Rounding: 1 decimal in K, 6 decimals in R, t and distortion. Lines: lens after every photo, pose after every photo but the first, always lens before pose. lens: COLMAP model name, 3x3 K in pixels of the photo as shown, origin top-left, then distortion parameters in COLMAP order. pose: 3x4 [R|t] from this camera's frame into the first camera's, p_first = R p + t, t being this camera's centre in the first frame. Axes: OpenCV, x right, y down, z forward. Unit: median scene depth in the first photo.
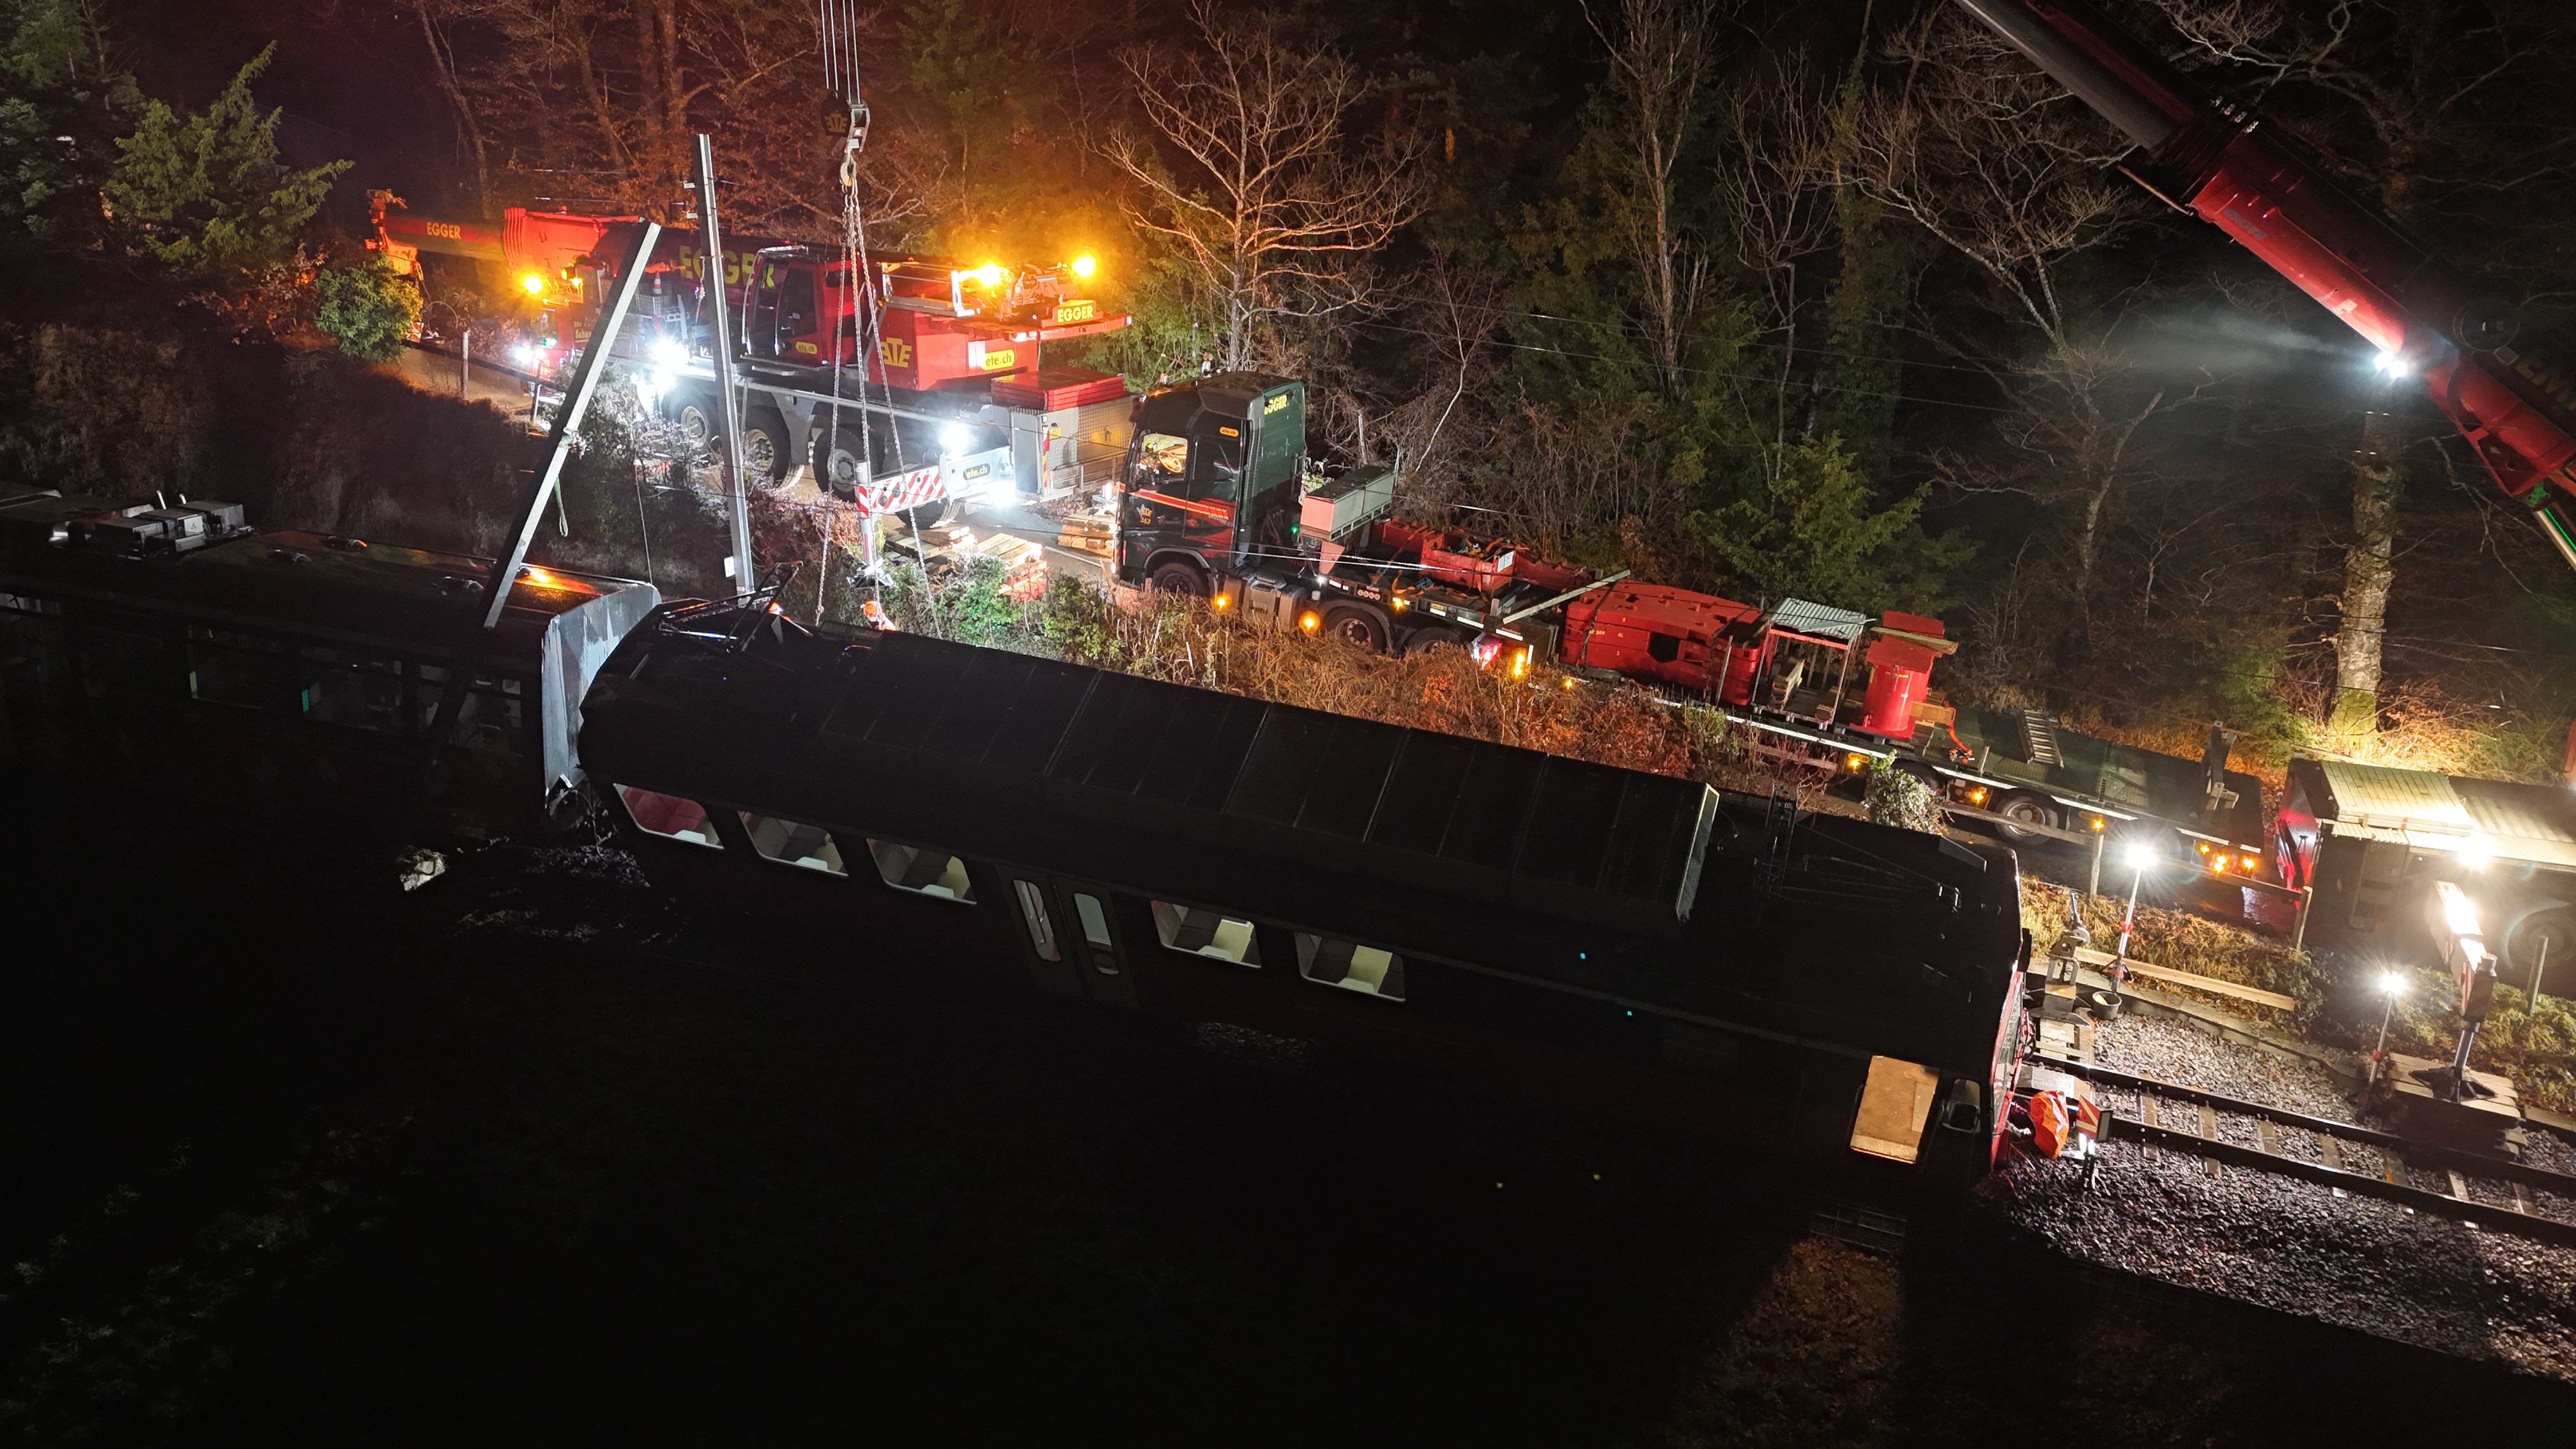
lens RADIAL K [[1883.3, 0, 1287.9], [0, 1883.3, 733.1], [0, 0, 1]] dist [0.097626, -0.096905]
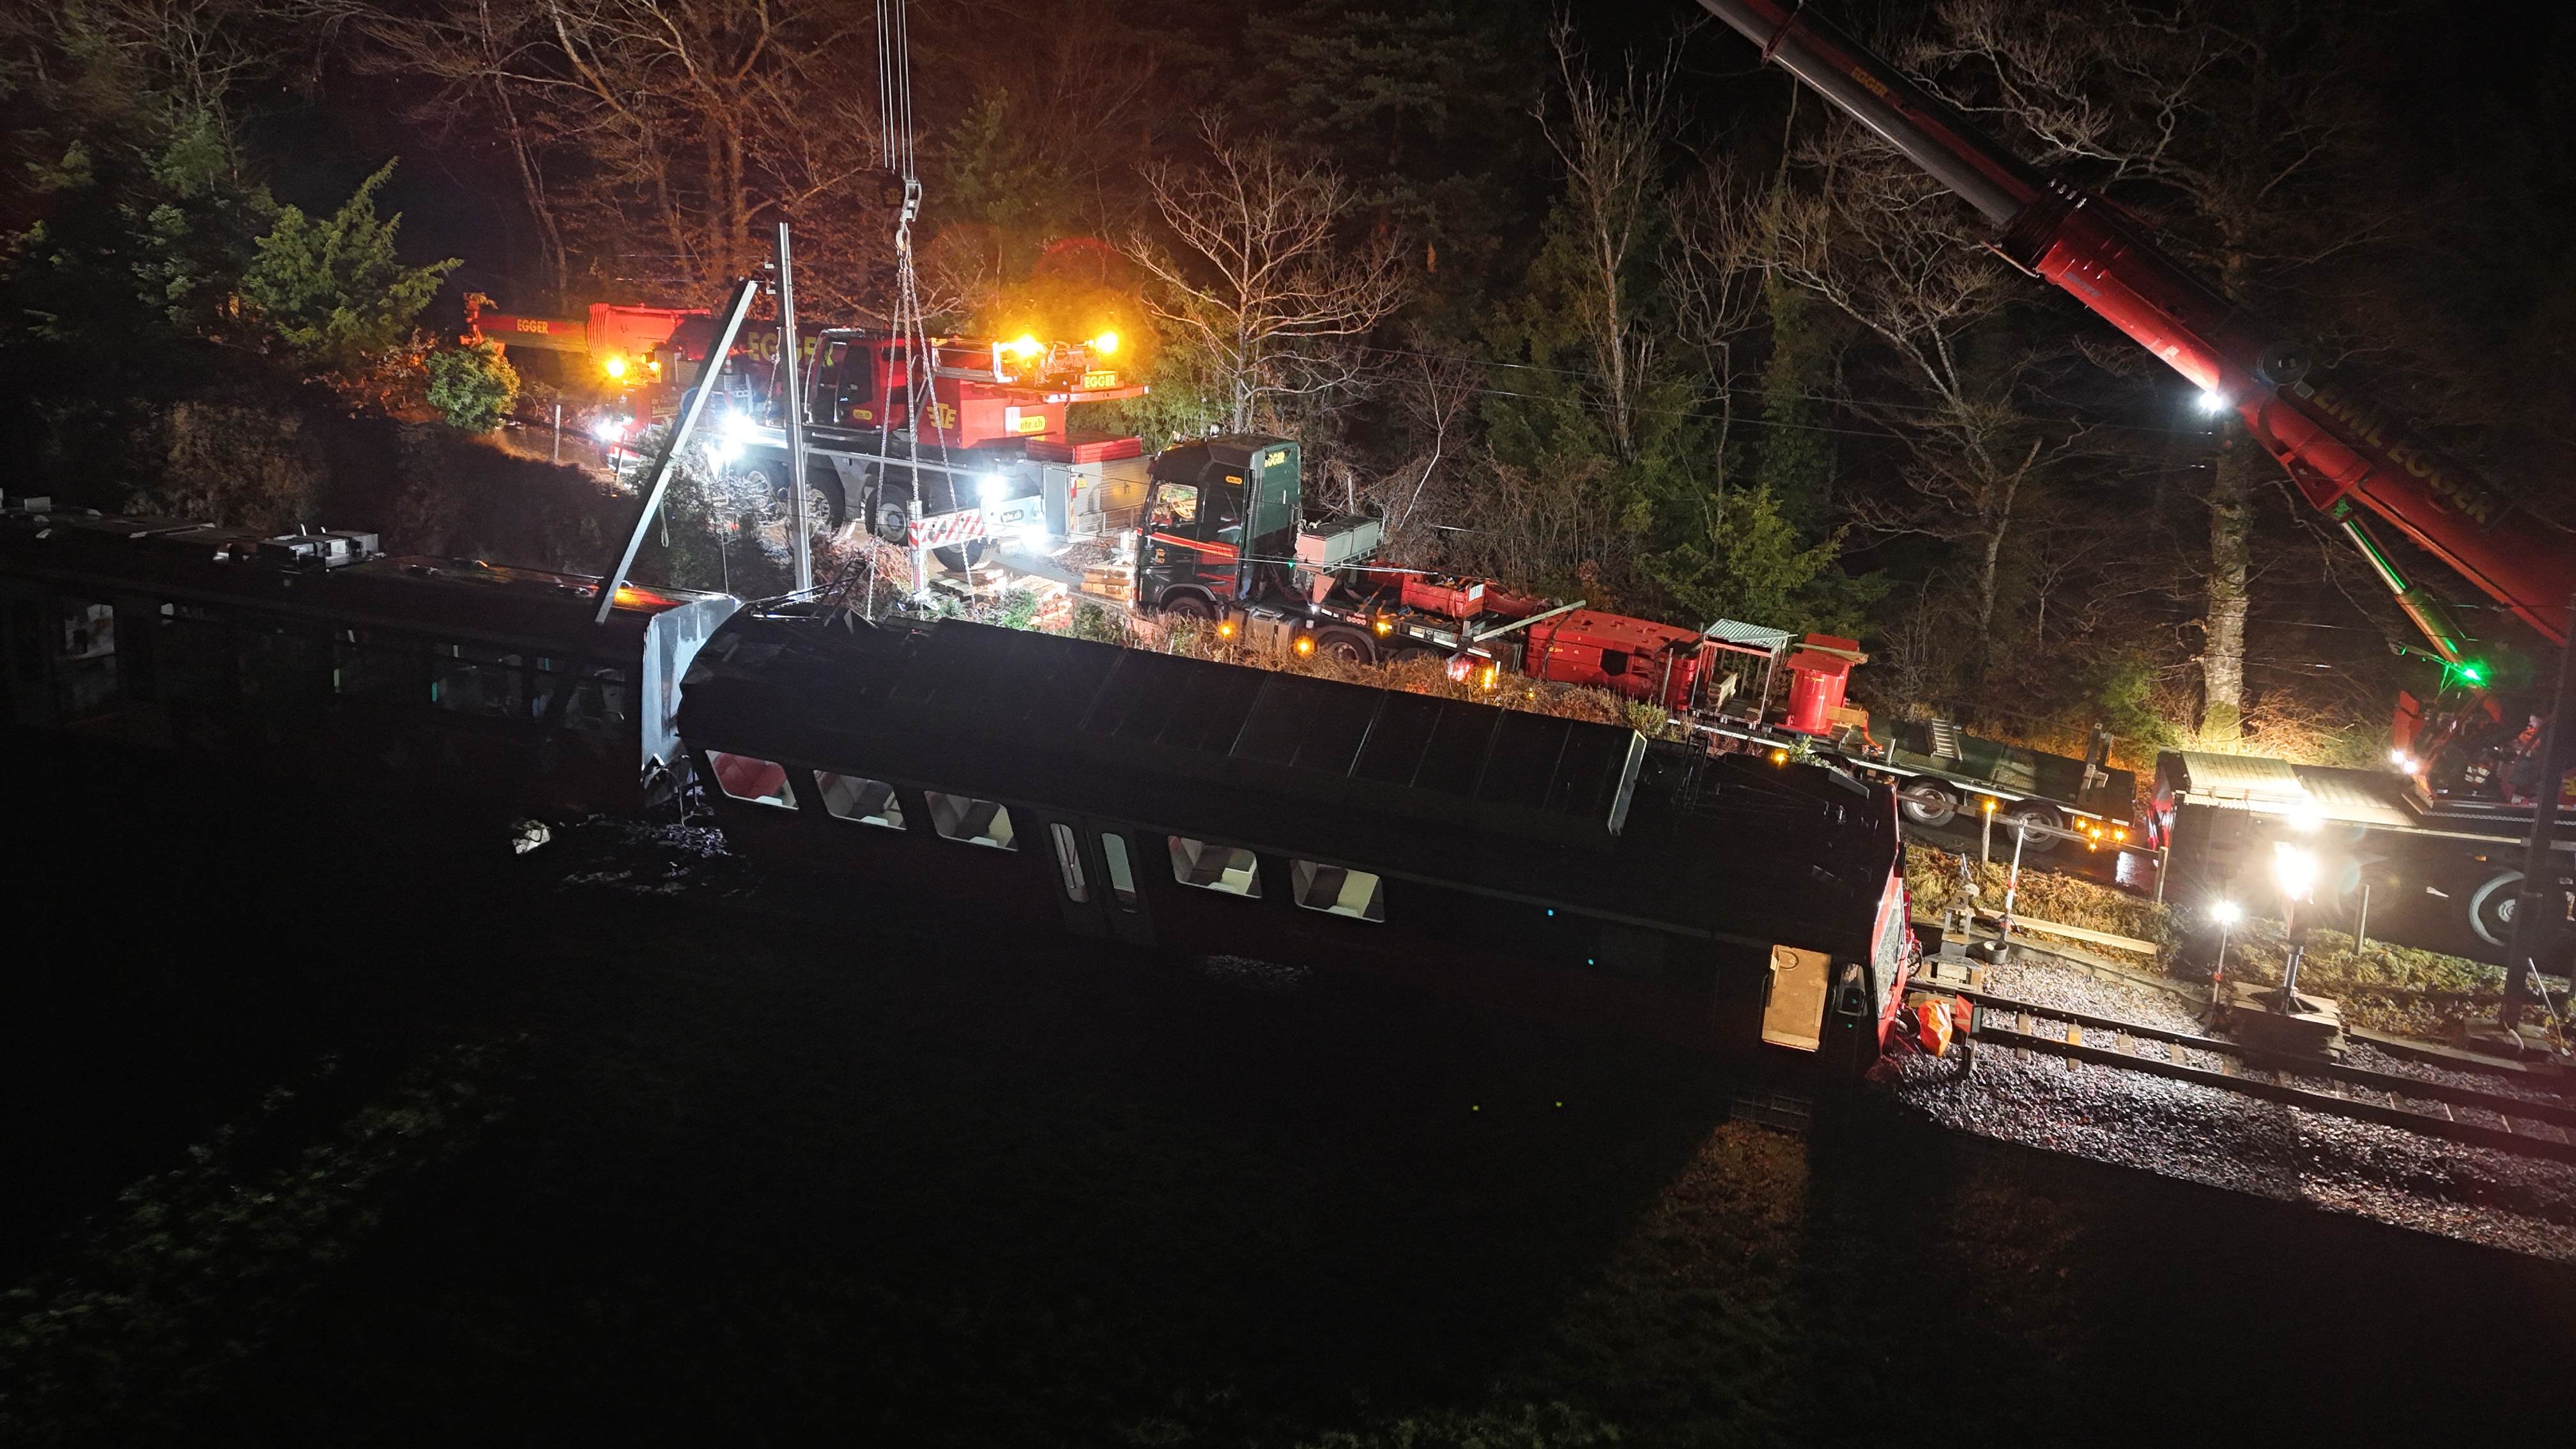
lens RADIAL K [[1889.7, 0, 1288.0], [0, 1889.7, 724.5], [0, 0, 1]] dist [0.111100, -0.133752]
pose [[0.999997, 0.001777, 0.001387, 0.000185], [-0.001652, 0.996344, -0.085413, 0.084228], [-0.001533, 0.085410, 0.996345, -0.127912]]
